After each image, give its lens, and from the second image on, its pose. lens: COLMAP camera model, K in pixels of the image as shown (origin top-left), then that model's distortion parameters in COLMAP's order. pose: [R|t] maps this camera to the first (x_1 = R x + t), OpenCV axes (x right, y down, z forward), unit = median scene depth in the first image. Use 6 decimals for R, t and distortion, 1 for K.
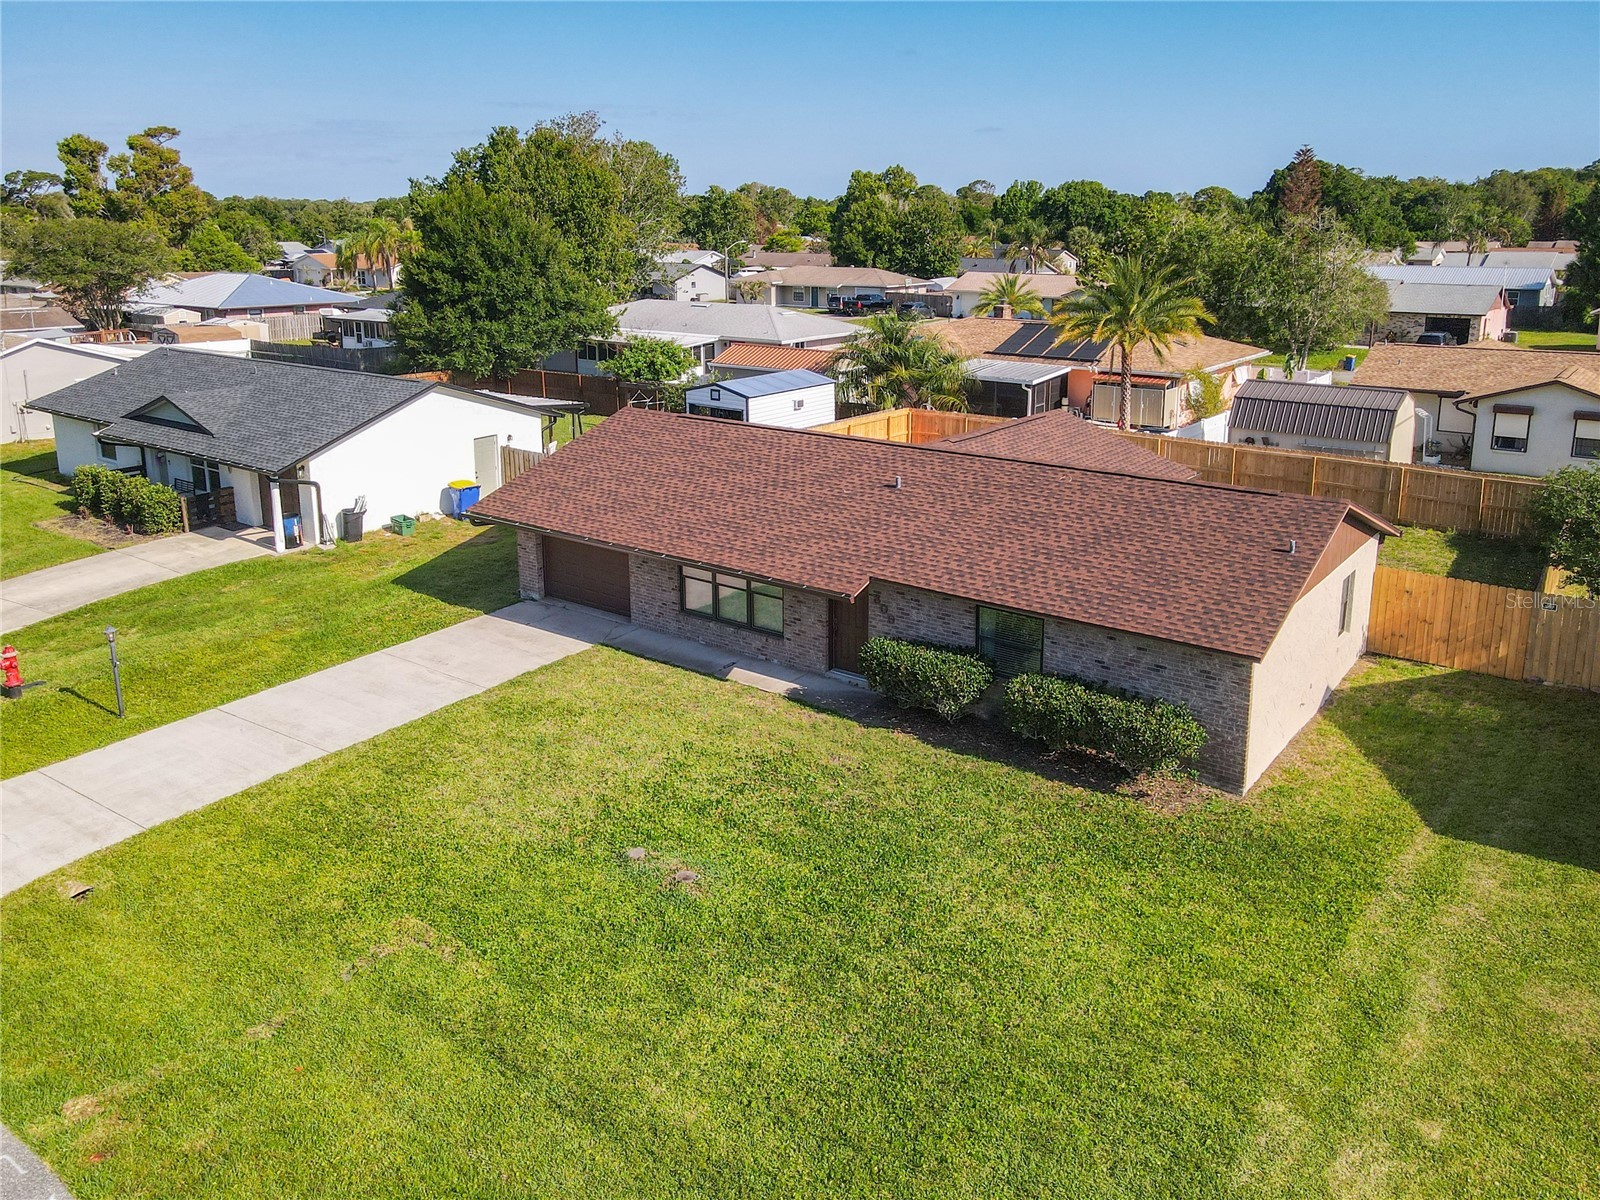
lens RADIAL K [[1227.9, 0, 829.0], [0, 1227.9, 528.3], [0, 0, 1]] dist [0.022888, 0.000641]
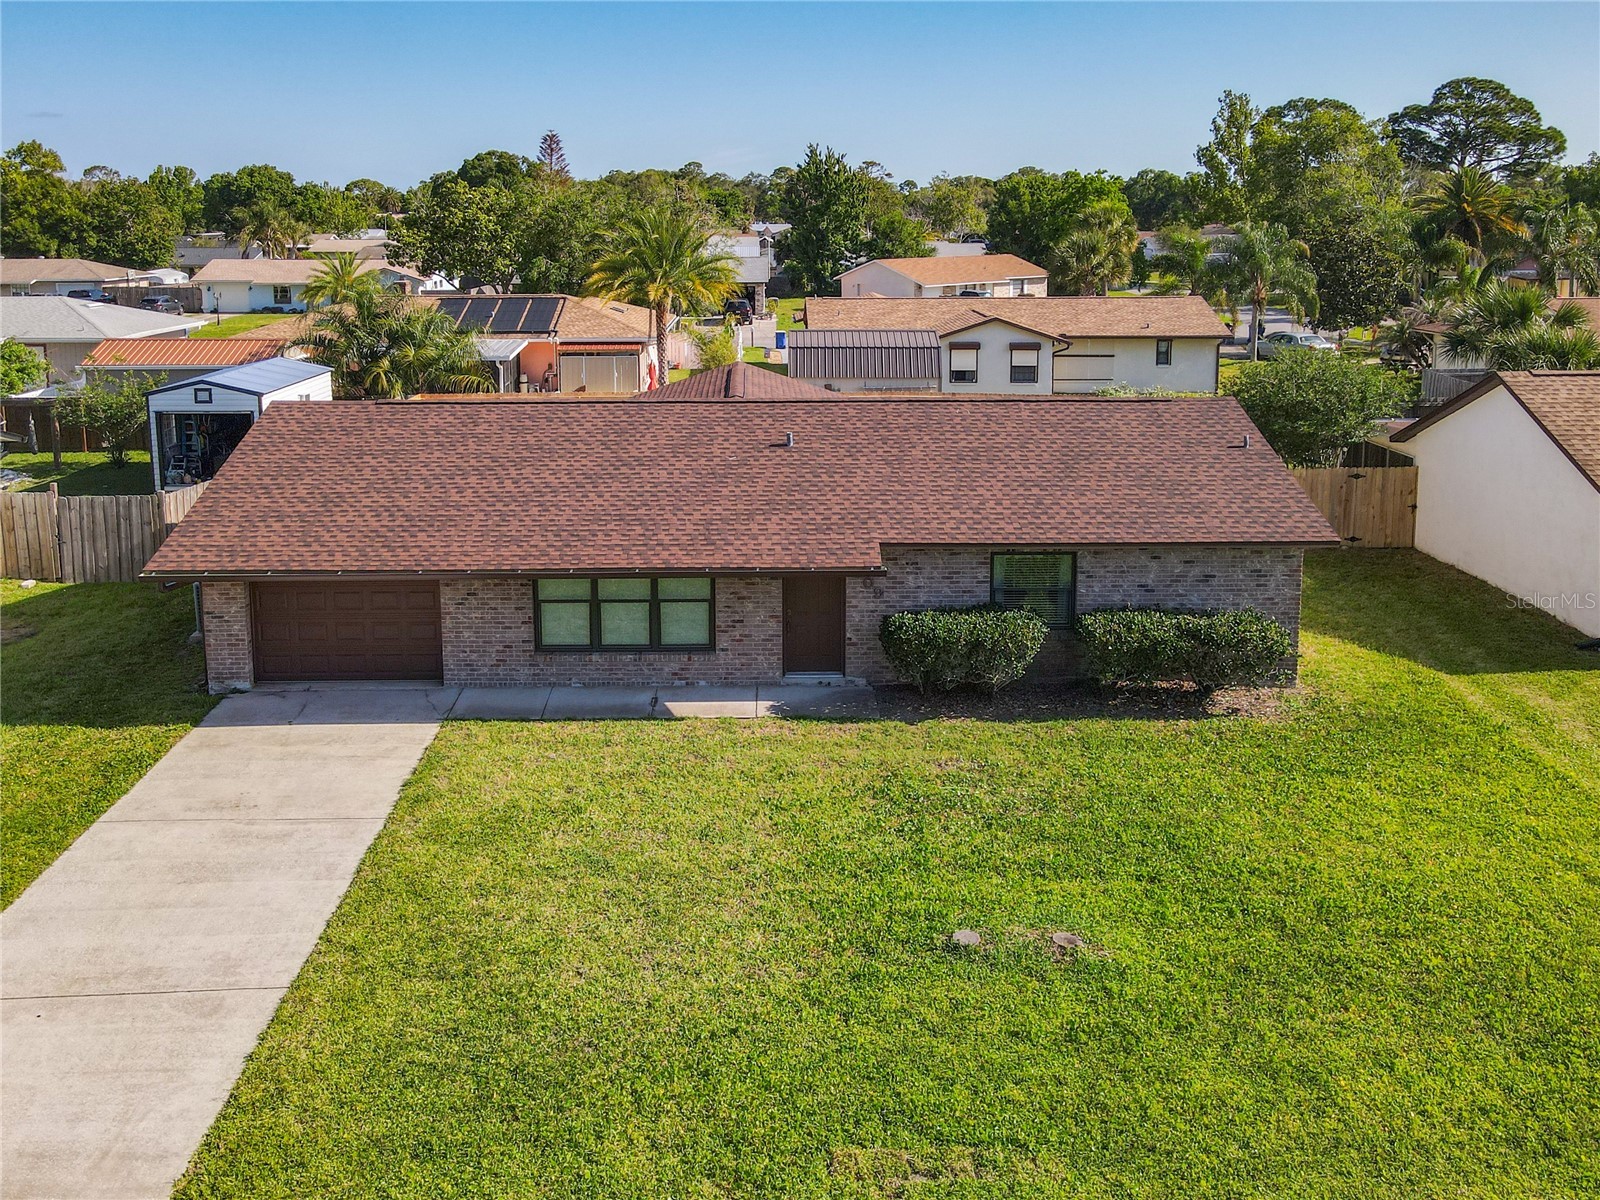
lens RADIAL K [[1272.4, 0, 798.9], [0, 1272.4, 396.4], [0, 0, 1]] dist [0.007129, 0.011093]
pose [[0.795252, -0.089919, 0.599574, -0.477955], [0.152429, 0.986828, -0.054181, -0.018838], [-0.586804, 0.134480, 0.798484, 0.301891]]
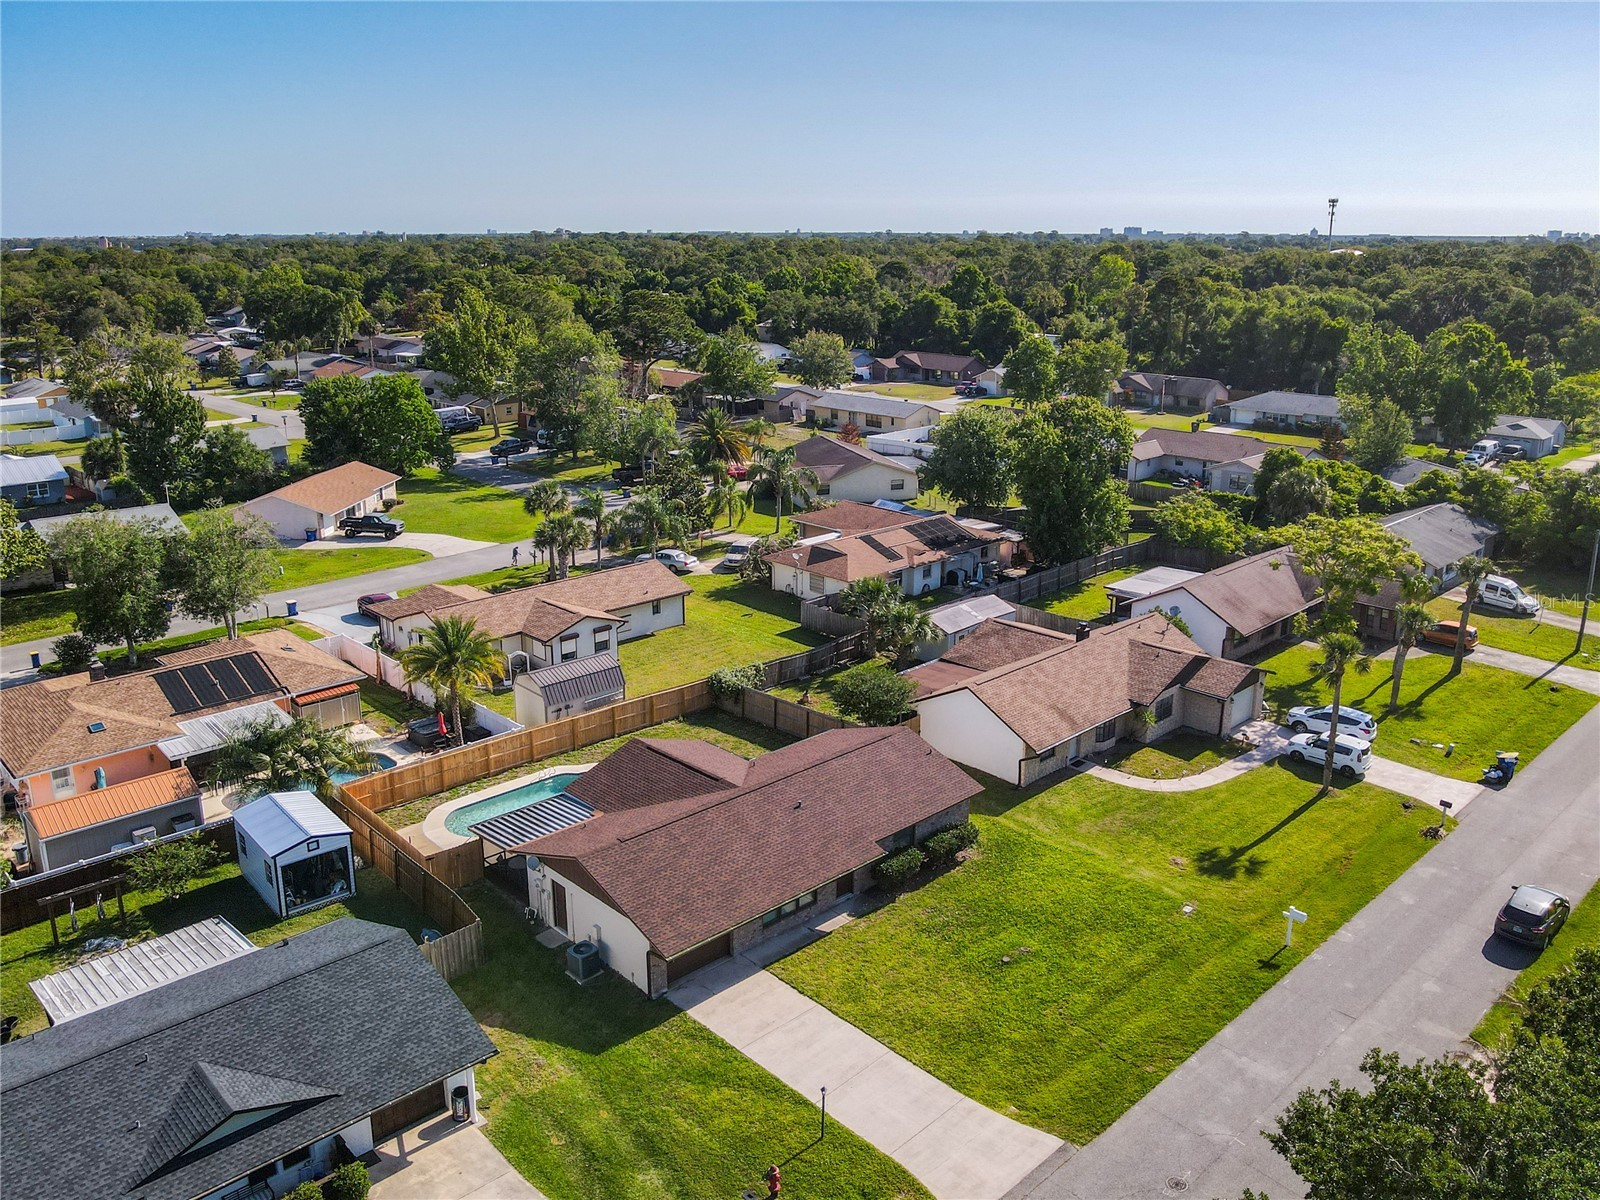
lens RADIAL K [[1227.9, 0, 829.0], [0, 1227.9, 528.3], [0, 0, 1]] dist [0.022888, 0.000641]
pose [[0.165179, -0.221732, 0.961016, -1.806661], [0.238346, 0.954493, 0.179260, -0.831821], [-0.957030, 0.199444, 0.210511, 0.463843]]
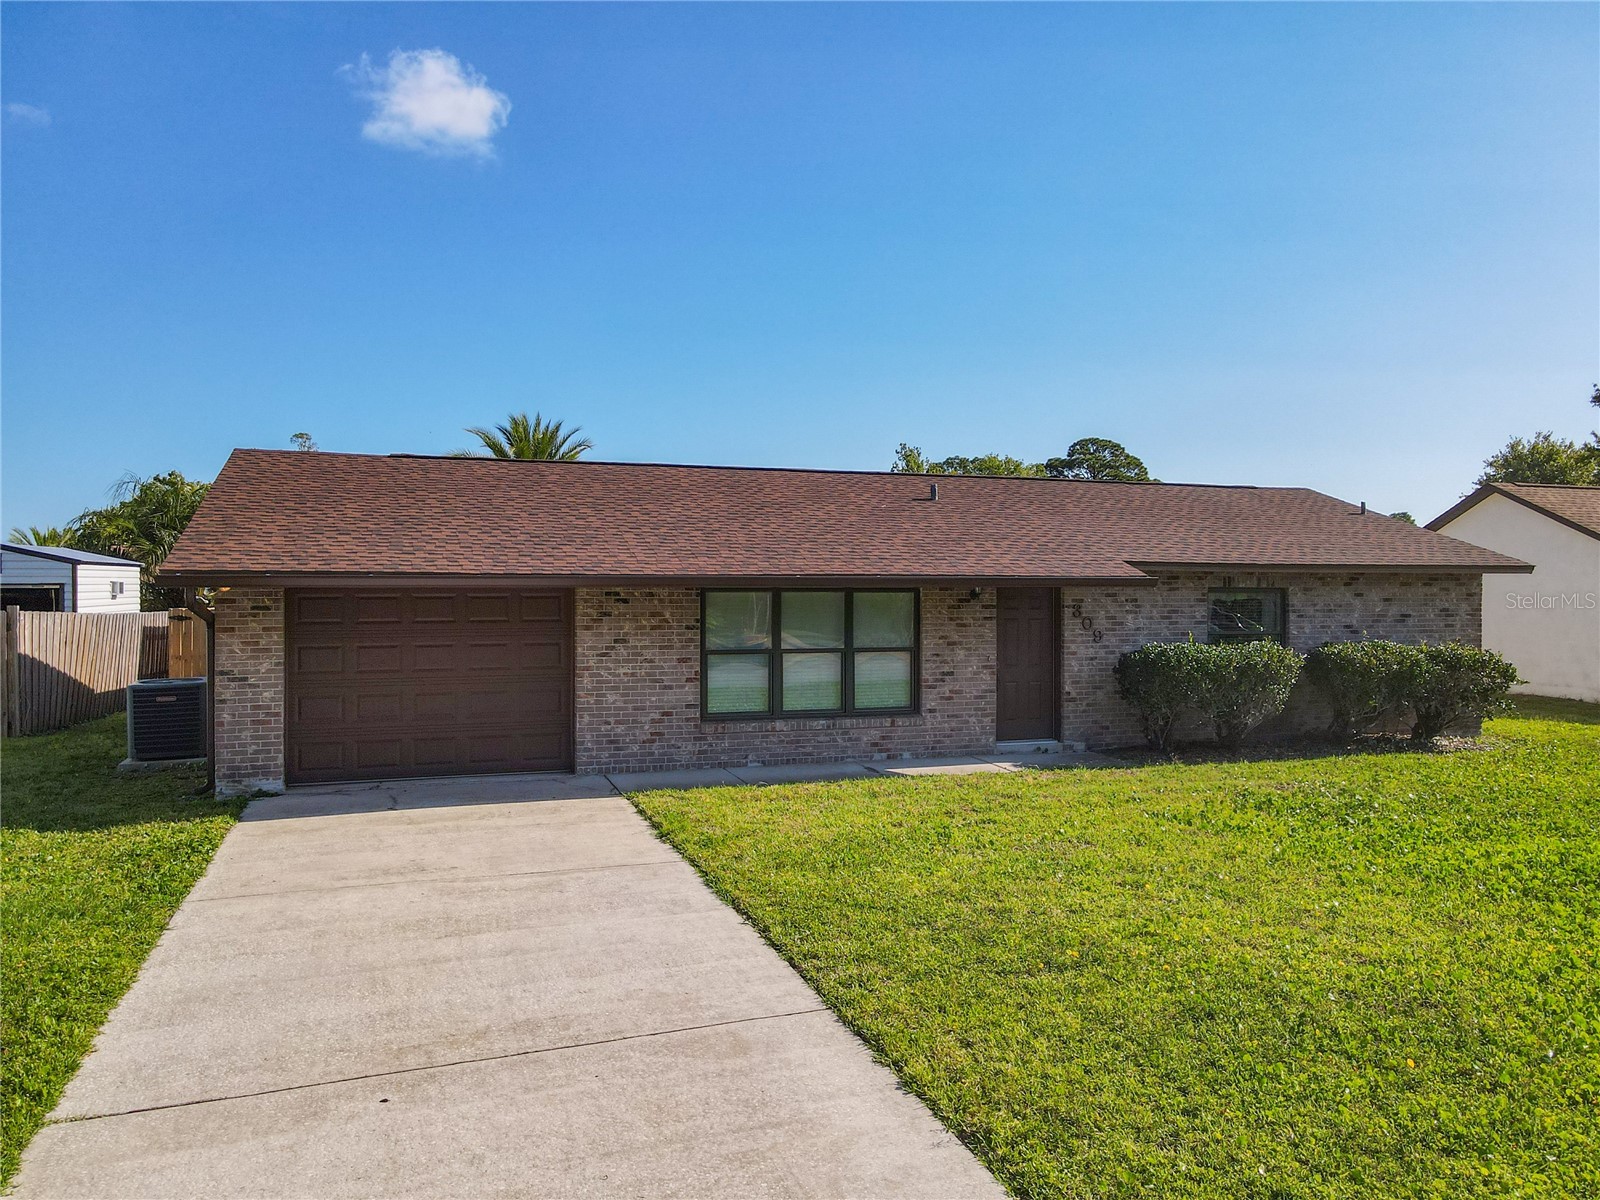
lens RADIAL K [[1164.6, 0, 837.7], [0, 1164.6, 599.3], [0, 0, 1]] dist [0.019413, 0.001251]
pose [[0.562059, -0.007030, 0.827068, -0.565483], [0.207083, 0.969311, -0.132491, 0.105981], [-0.800754, 0.245739, 0.546265, 0.707845]]
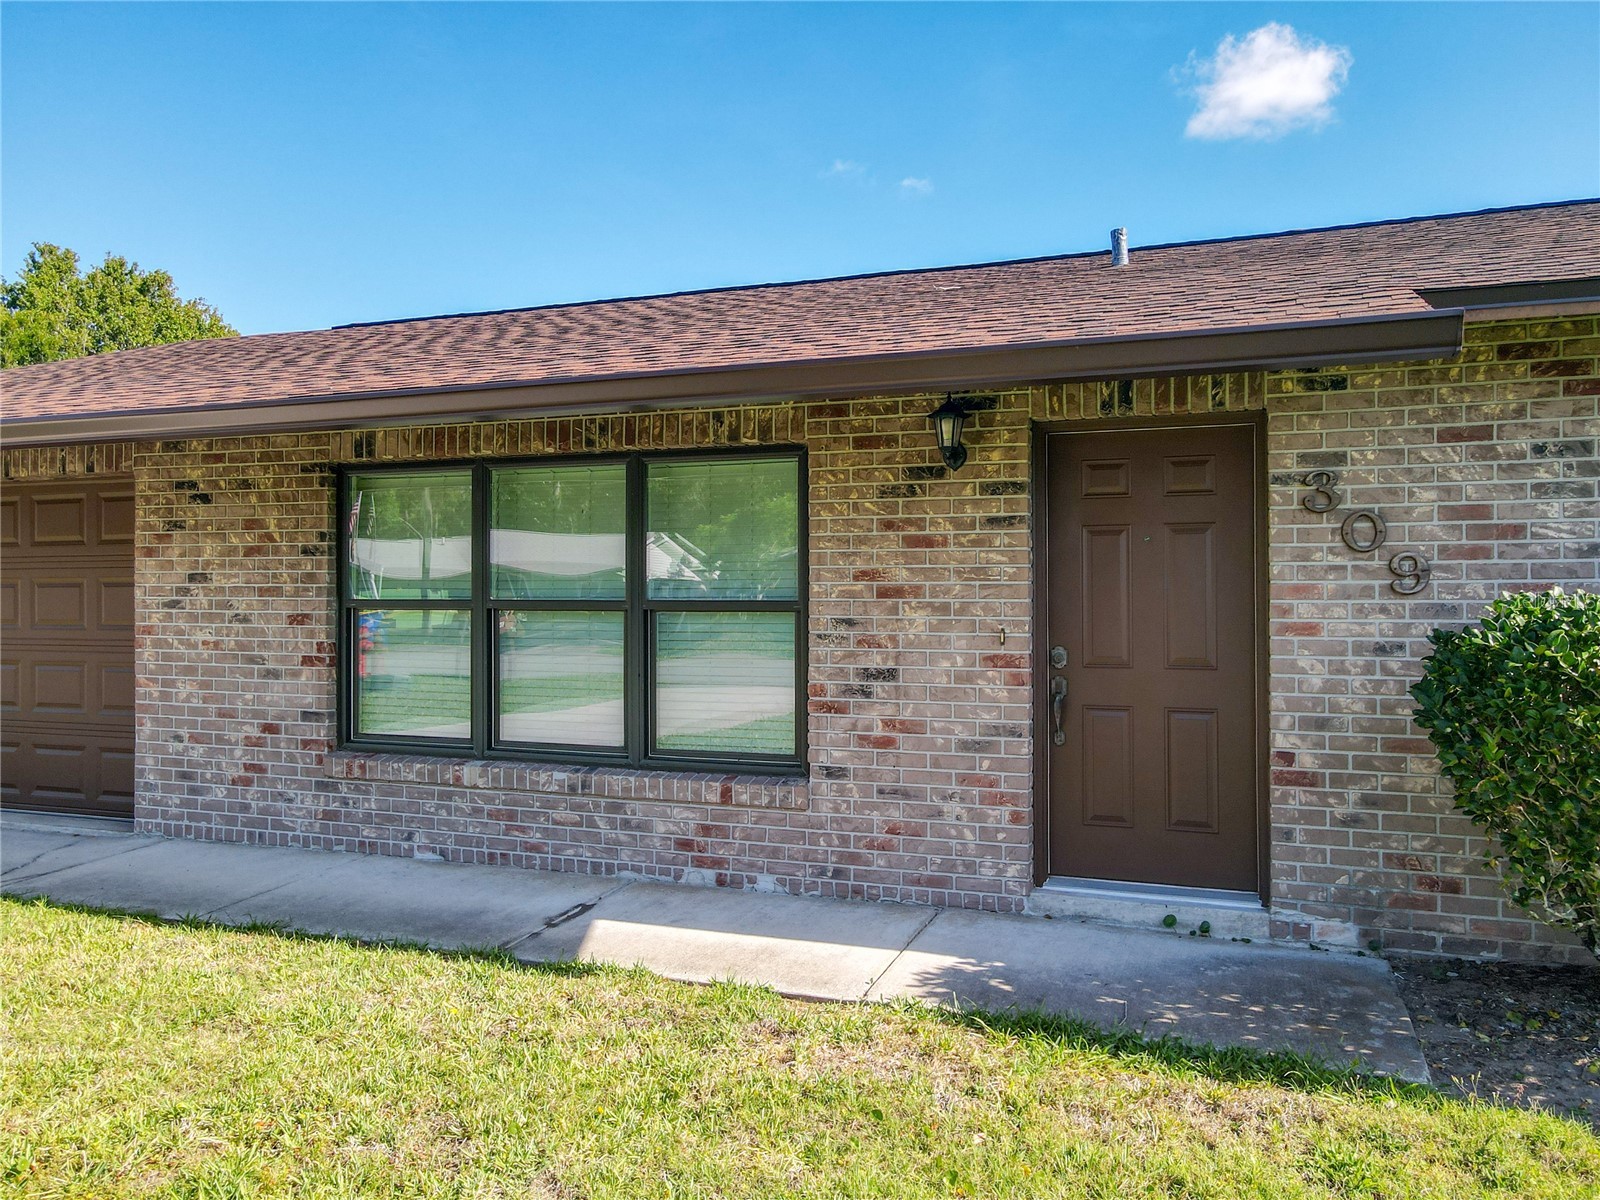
lens RADIAL K [[1191.1, 0, 819.6], [0, 1191.1, 577.9], [0, 0, 1]] dist [-0.002067, 0.056891]
pose [[0.961714, -0.003163, 0.274036, -0.099665], [0.073545, 0.966234, -0.246948, 0.112403], [-0.264002, 0.257648, 0.929473, 0.791593]]
